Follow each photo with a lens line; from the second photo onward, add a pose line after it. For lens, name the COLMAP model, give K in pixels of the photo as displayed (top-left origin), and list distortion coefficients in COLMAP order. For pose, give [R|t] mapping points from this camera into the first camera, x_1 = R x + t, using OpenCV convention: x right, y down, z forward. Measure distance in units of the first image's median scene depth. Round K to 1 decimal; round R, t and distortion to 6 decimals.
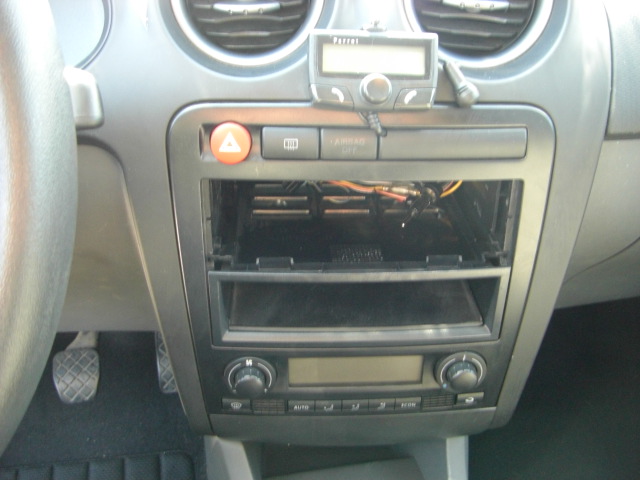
lens RADIAL K [[708.5, 0, 320.0], [0, 708.5, 240.0], [0, 0, 1]] dist [-0.146518, 0.004169]
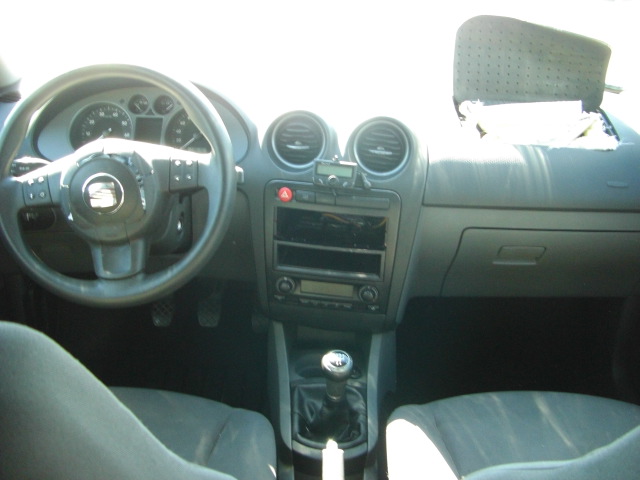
lens RADIAL K [[708.5, 0, 320.0], [0, 708.5, 240.0], [0, 0, 1]] dist [-0.146518, 0.004169]
pose [[0.980782, 0.102000, -0.166322, 0.458390], [-0.119869, 0.987621, -0.101176, 0.289081], [0.153943, 0.119168, 0.980867, -1.614399]]
